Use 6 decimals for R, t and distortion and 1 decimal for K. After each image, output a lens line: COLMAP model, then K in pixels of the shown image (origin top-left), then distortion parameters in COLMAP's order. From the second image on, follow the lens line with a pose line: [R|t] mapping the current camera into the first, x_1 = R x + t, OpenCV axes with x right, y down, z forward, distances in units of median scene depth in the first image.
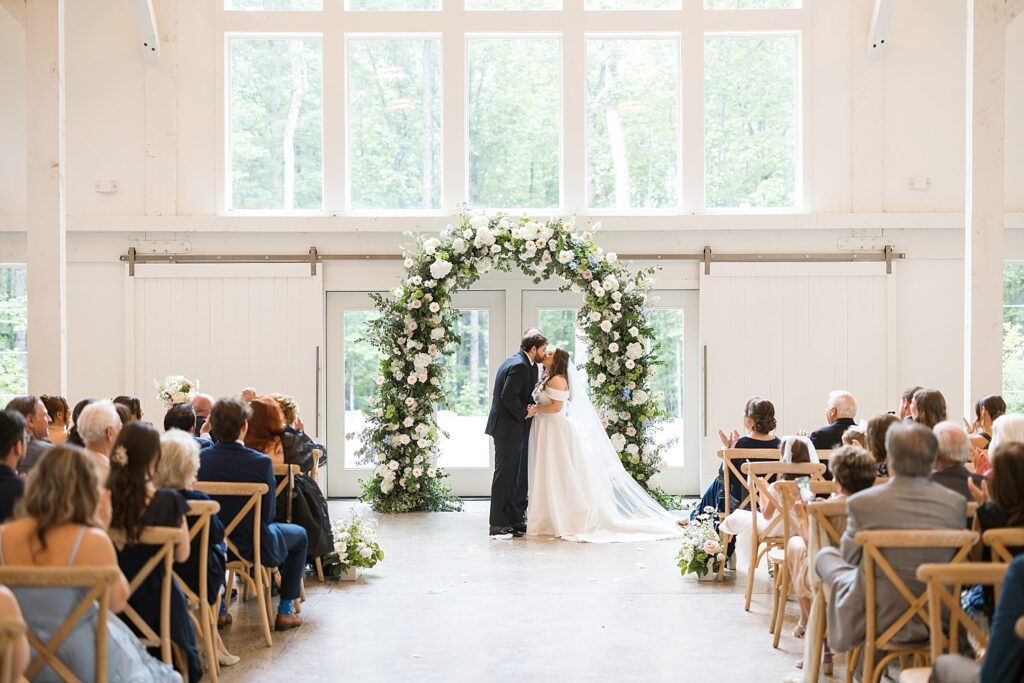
lens RADIAL K [[1325.8, 0, 511.3], [0, 1325.8, 338.8], [0, 0, 1]] dist [0.015520, 0.000000]
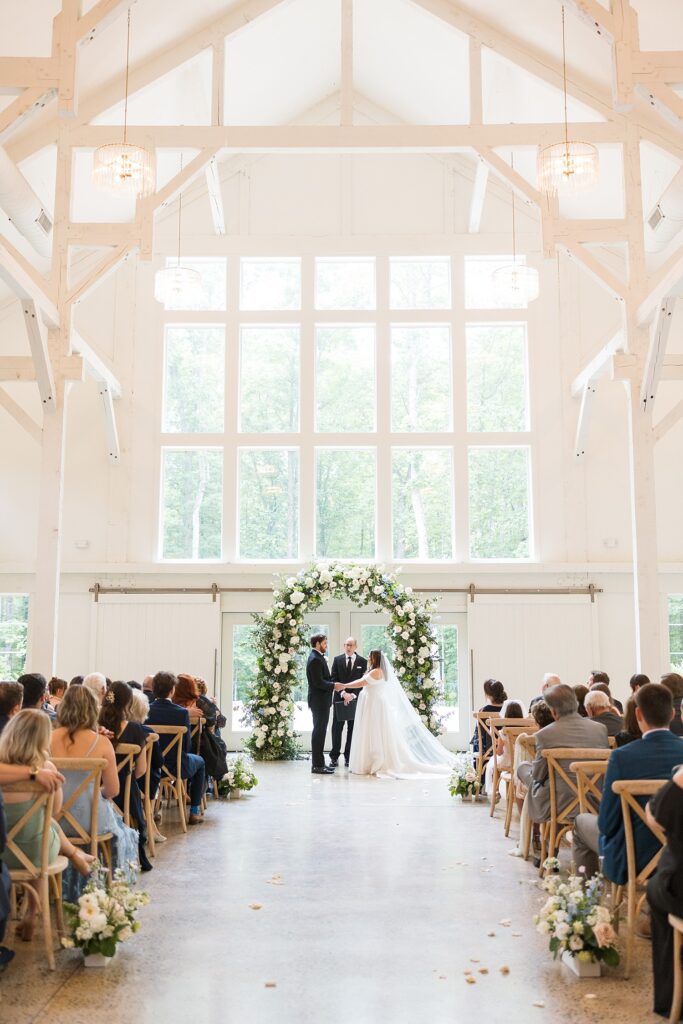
lens RADIAL K [[988.1, 0, 329.9], [0, 988.1, 506.3], [0, 0, 1]] dist [0.024733, 0.000000]
pose [[0.999717, 0.001866, -0.023708, 0.011532], [-0.005517, 0.987921, -0.154860, 0.019902], [0.023132, 0.154947, 0.987652, -0.145700]]
